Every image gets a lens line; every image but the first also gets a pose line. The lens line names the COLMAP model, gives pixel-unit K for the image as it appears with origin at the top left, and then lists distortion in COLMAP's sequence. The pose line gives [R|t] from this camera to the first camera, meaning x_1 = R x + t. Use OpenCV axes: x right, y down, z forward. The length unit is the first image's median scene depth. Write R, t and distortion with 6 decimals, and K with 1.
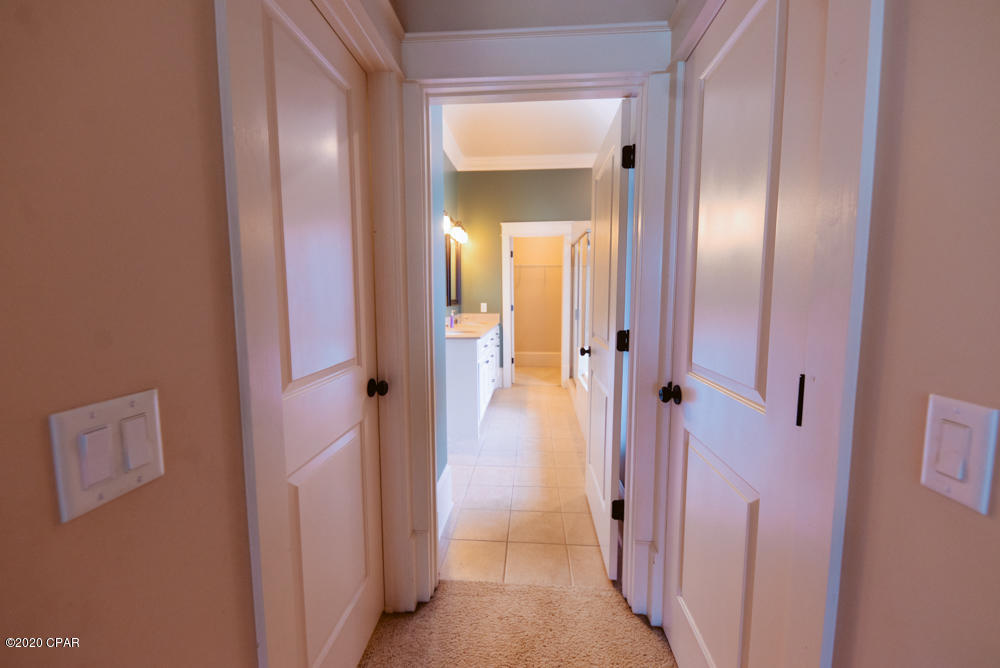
lens RADIAL K [[399.7, 0, 500.0], [0, 399.7, 331.9], [0, 0, 1]] dist [0.015104, -0.009751]
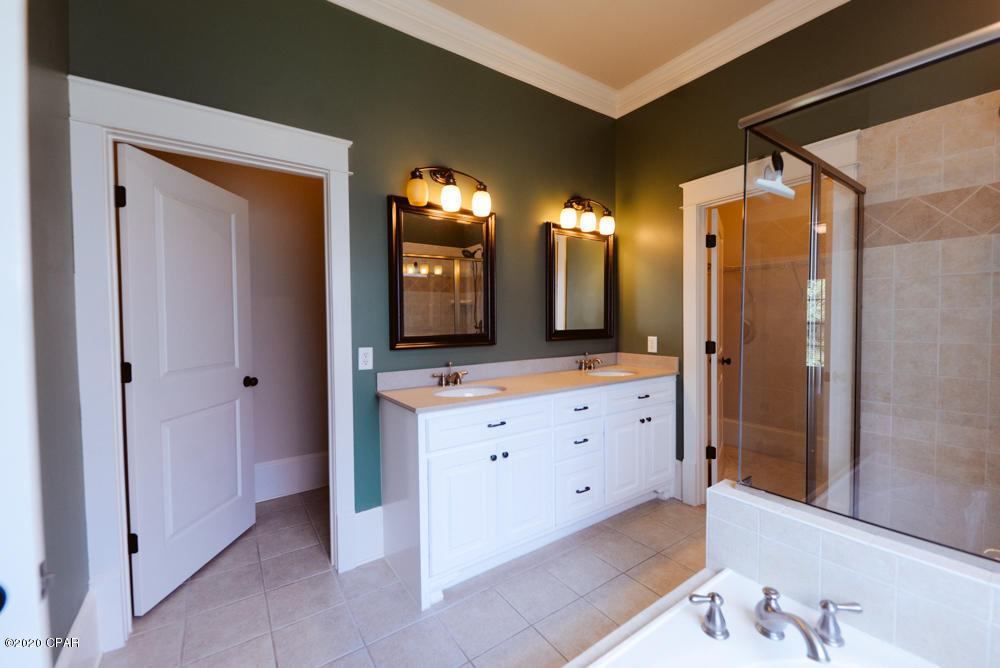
lens RADIAL K [[403.4, 0, 498.4], [0, 403.4, 332.6], [0, 0, 1]] dist [0.003119, -0.000037]
pose [[0.635533, 0.022762, -0.771738, 0.260618], [-0.066756, 0.997442, -0.025554, -0.049569], [0.769183, 0.067758, 0.635427, 0.493094]]
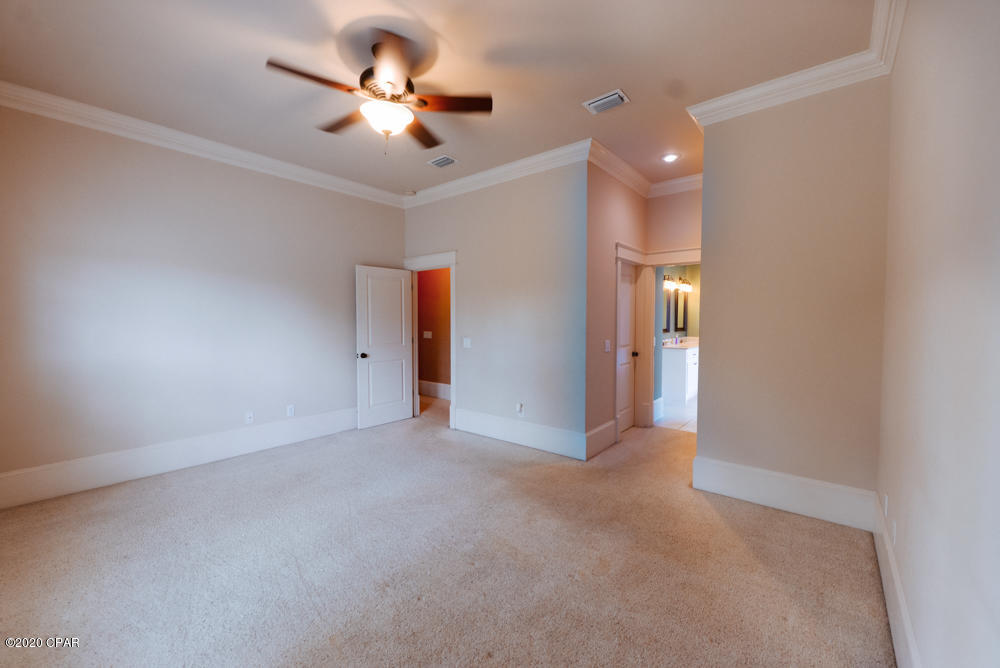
lens RADIAL K [[399.7, 0, 500.0], [0, 399.7, 331.9], [0, 0, 1]] dist [0.015104, -0.009751]
pose [[0.822846, 0.020127, -0.567907, 0.190695], [-0.055066, 0.997494, -0.044434, 0.044440], [0.565590, 0.067835, 0.821892, -0.688127]]
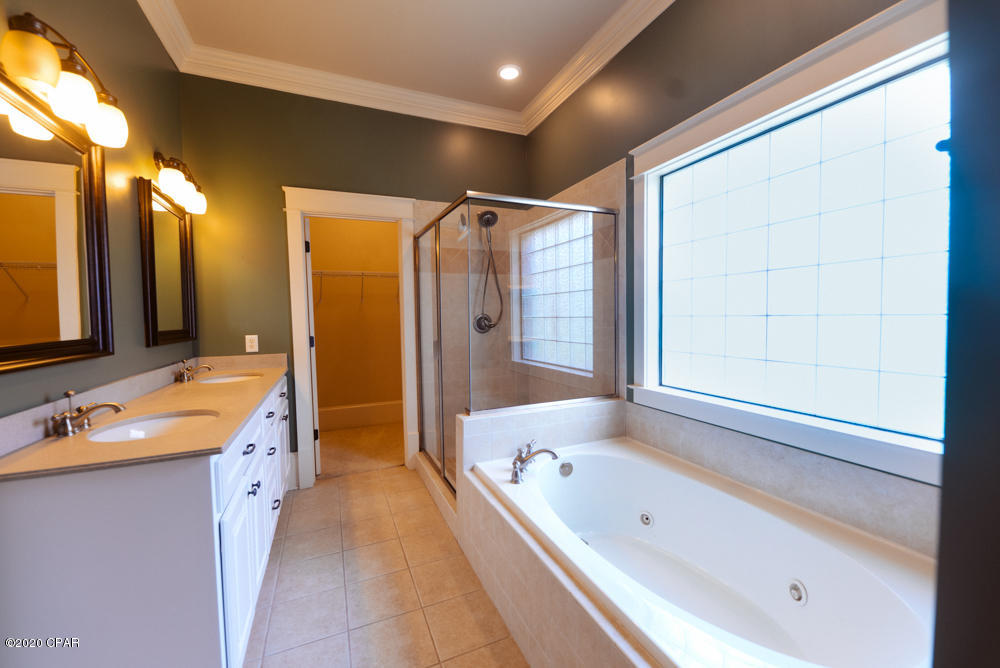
lens RADIAL K [[399.7, 0, 500.0], [0, 399.7, 331.9], [0, 0, 1]] dist [0.015104, -0.009751]
pose [[0.882467, -0.032514, 0.469249, -0.000087], [0.059975, 0.997243, -0.043690, -0.034126], [-0.466534, 0.066698, 0.881985, 0.393541]]
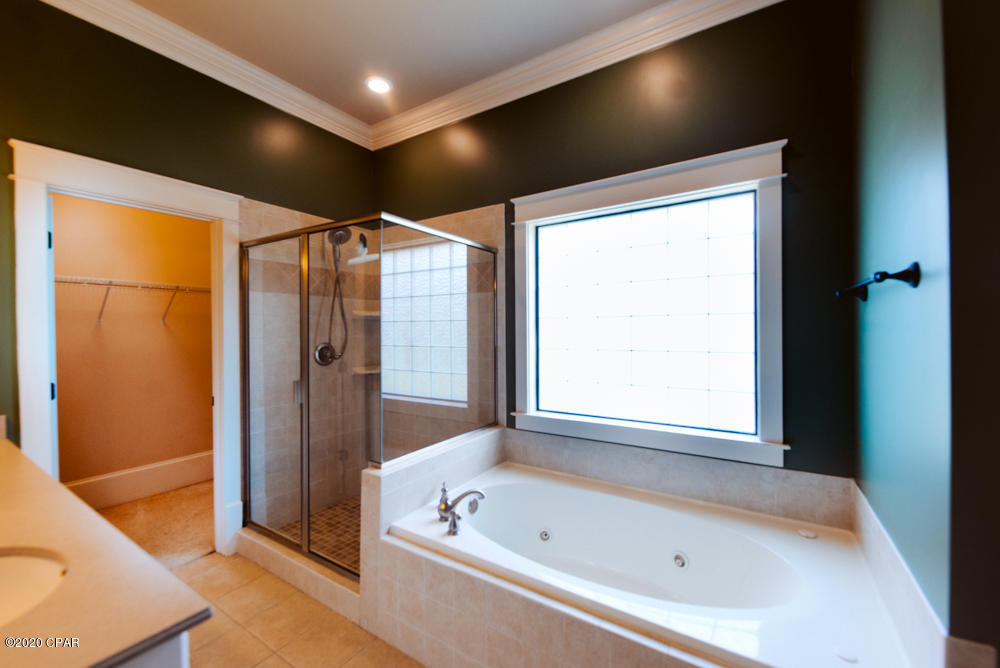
lens RADIAL K [[399.7, 0, 500.0], [0, 399.7, 331.9], [0, 0, 1]] dist [0.015104, -0.009751]
pose [[0.468461, -0.003100, 0.883479, -0.099876], [0.090083, 0.994950, -0.044276, -0.063204], [-0.878880, 0.100328, 0.466374, 0.507448]]
